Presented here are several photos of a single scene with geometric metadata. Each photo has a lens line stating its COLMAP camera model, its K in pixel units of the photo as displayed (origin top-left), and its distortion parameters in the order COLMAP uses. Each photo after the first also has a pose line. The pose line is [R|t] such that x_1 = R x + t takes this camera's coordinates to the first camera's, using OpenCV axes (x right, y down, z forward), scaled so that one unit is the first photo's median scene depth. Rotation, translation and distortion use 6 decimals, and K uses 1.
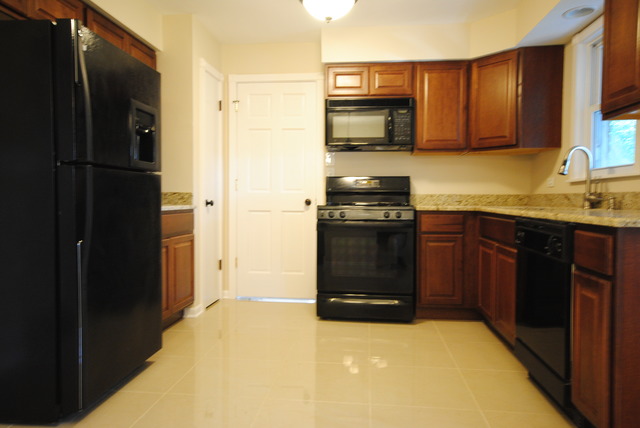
lens RADIAL K [[453.1, 0, 319.2], [0, 453.1, 214.6], [0, 0, 1]] dist [0.019519, 0.010347]
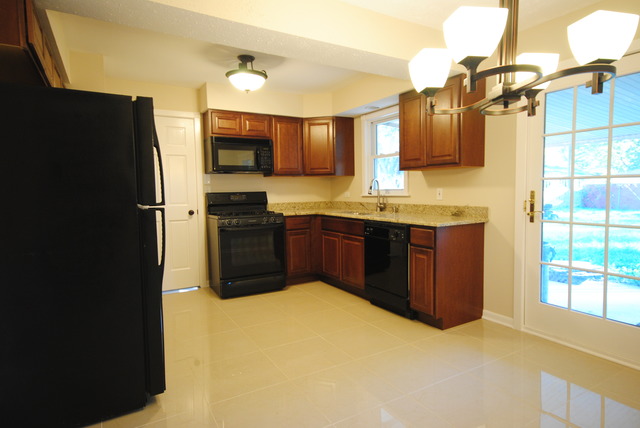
lens RADIAL K [[373.3, 0, 320.8], [0, 373.3, 213.6], [0, 0, 1]] dist [0.004552, 0.001194]
pose [[0.804761, -0.056640, 0.590890, -0.412637], [0.040762, 0.998361, 0.040182, -0.060563], [-0.592197, -0.008251, 0.805751, -0.081881]]
